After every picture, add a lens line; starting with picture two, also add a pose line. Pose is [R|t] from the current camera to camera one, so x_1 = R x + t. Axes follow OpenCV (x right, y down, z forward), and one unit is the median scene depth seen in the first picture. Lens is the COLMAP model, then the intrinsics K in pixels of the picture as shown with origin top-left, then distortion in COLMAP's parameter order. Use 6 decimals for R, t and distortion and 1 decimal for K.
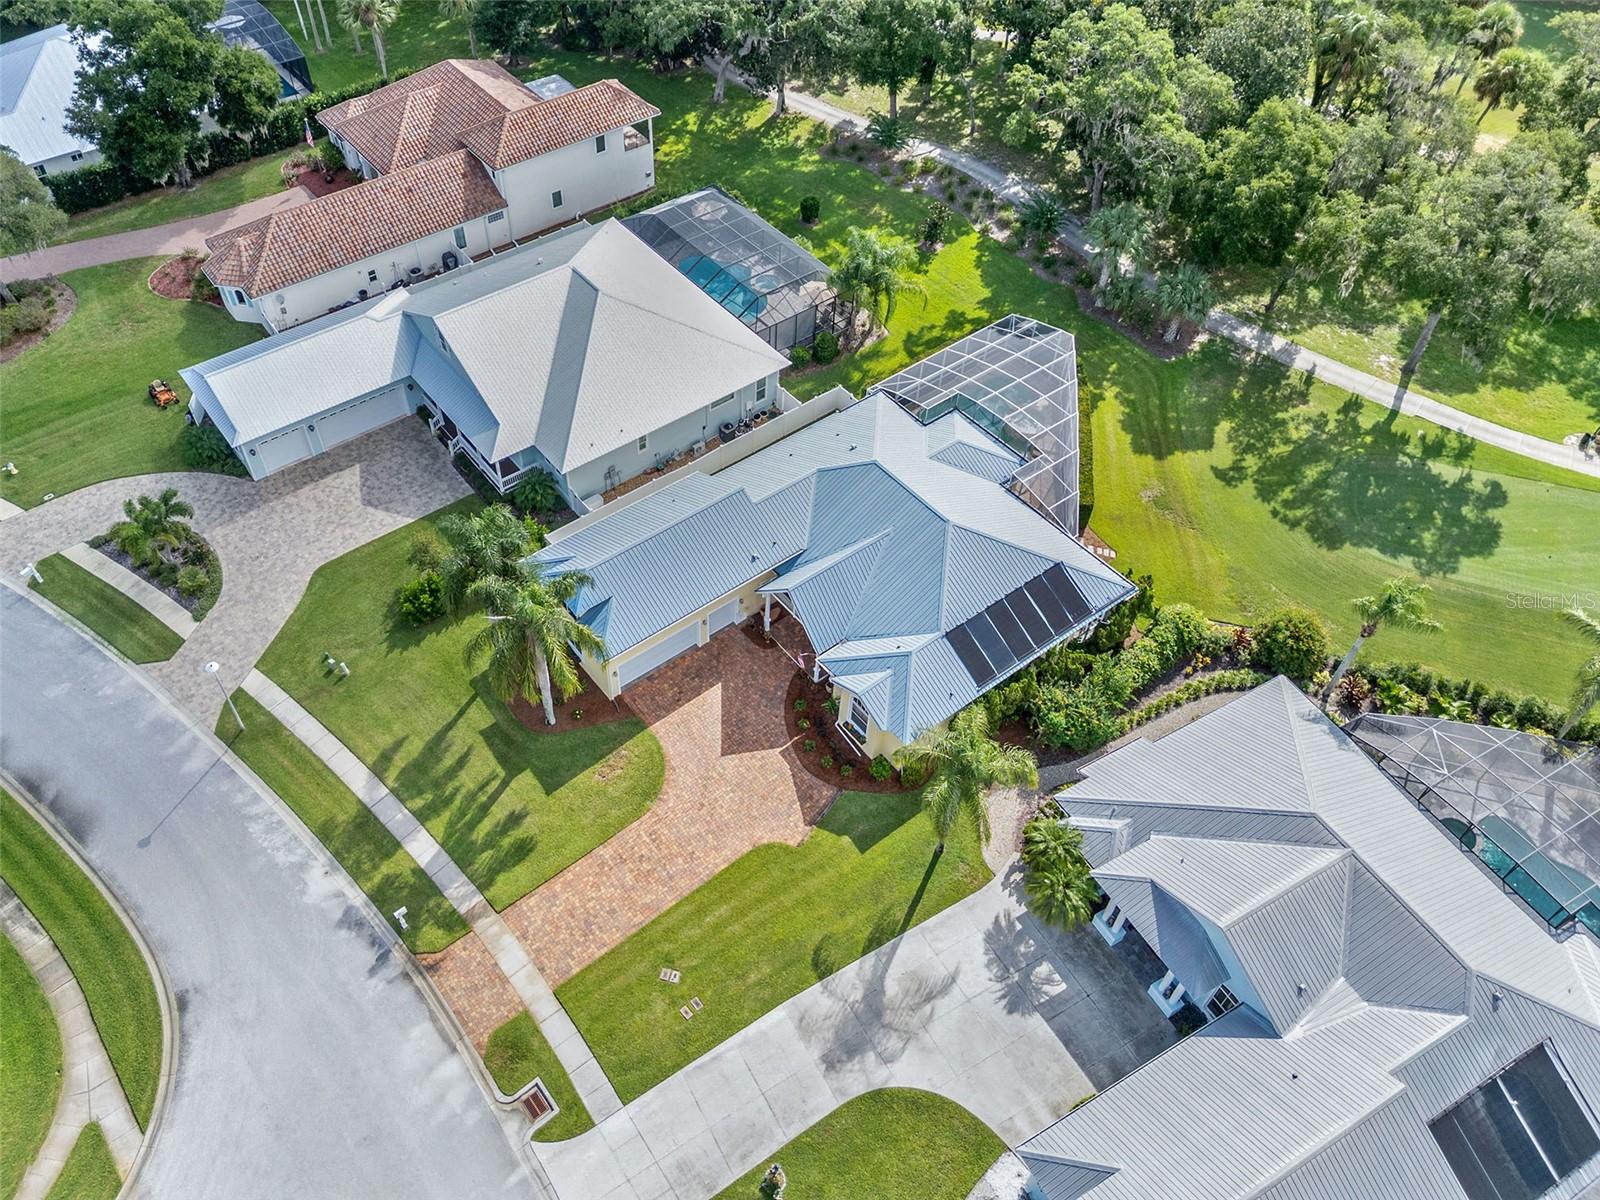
lens RADIAL K [[1187.6, 0, 730.1], [0, 1187.6, 554.7], [0, 0, 1]] dist [0.070569, -0.074472]
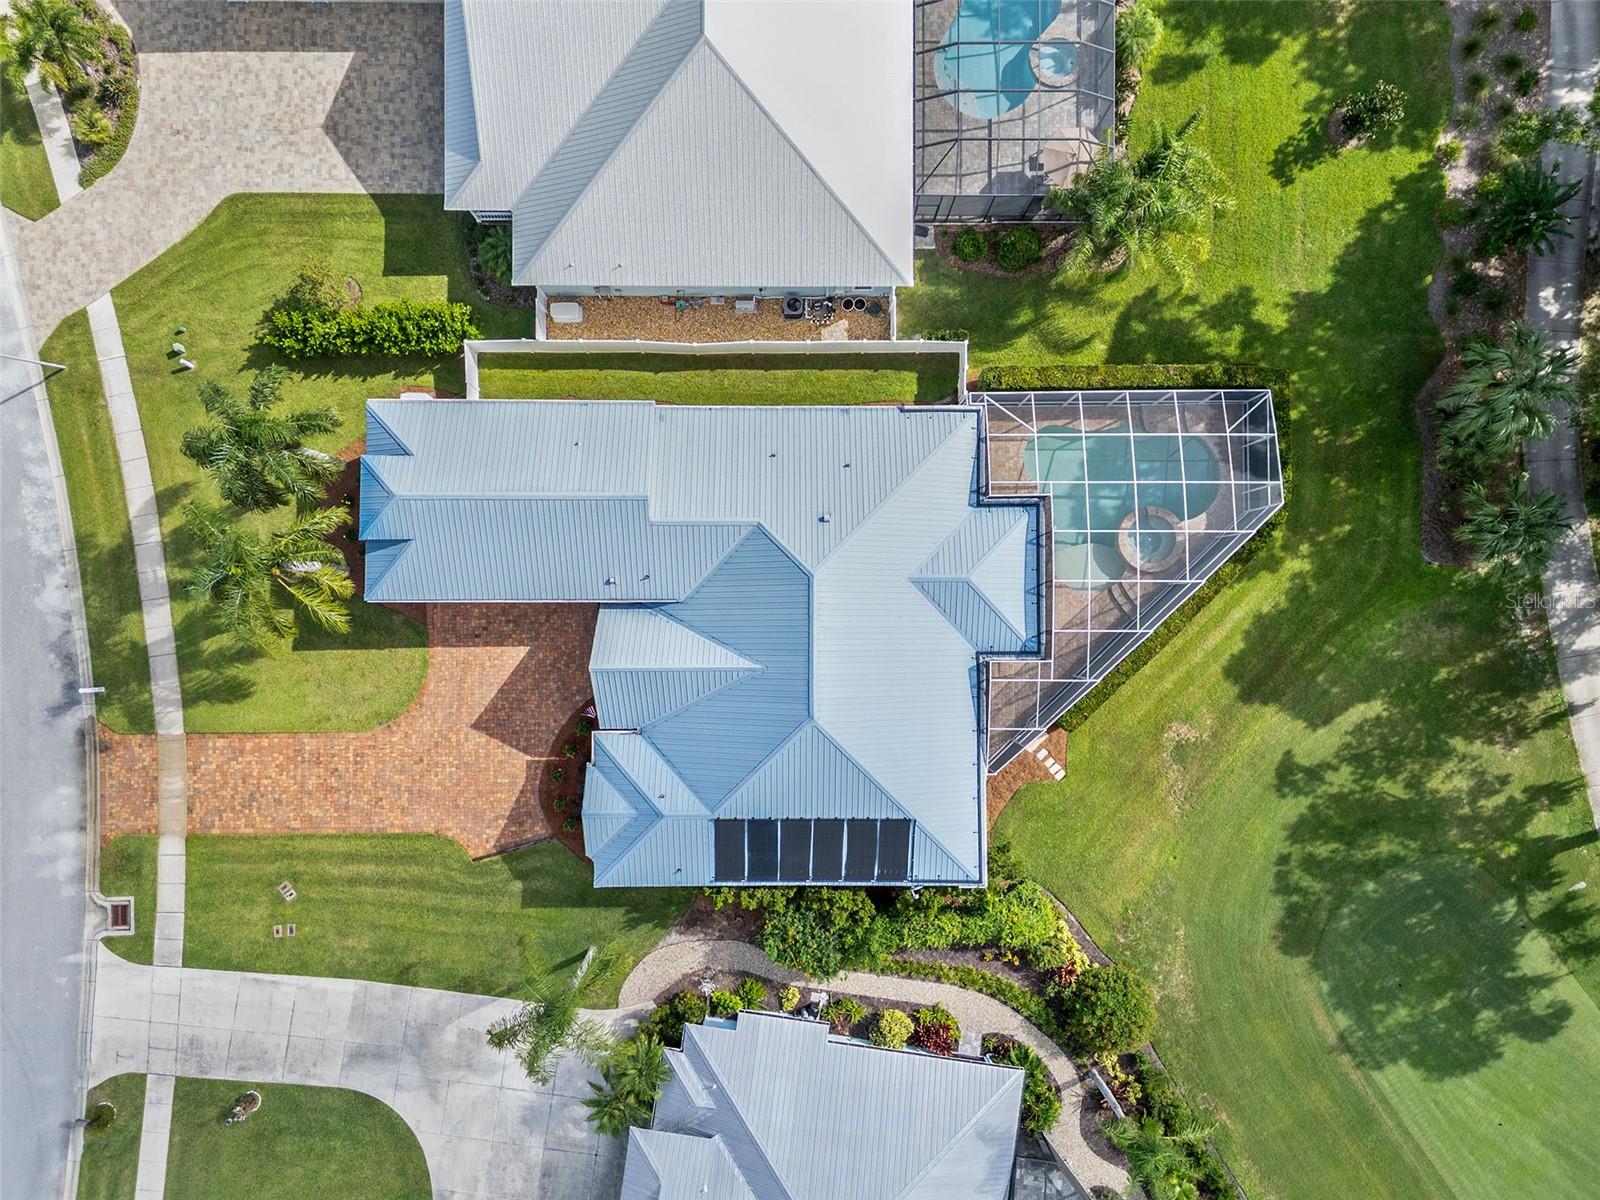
lens RADIAL K [[1098.7, 0, 790.8], [0, 1098.7, 604.9], [0, 0, 1]] dist [0.077681, -0.070536]
pose [[0.801405, 0.597954, -0.014183, 0.117348], [-0.445647, 0.612756, 0.652633, -0.443569], [0.398935, -0.516703, 0.757541, 0.420029]]
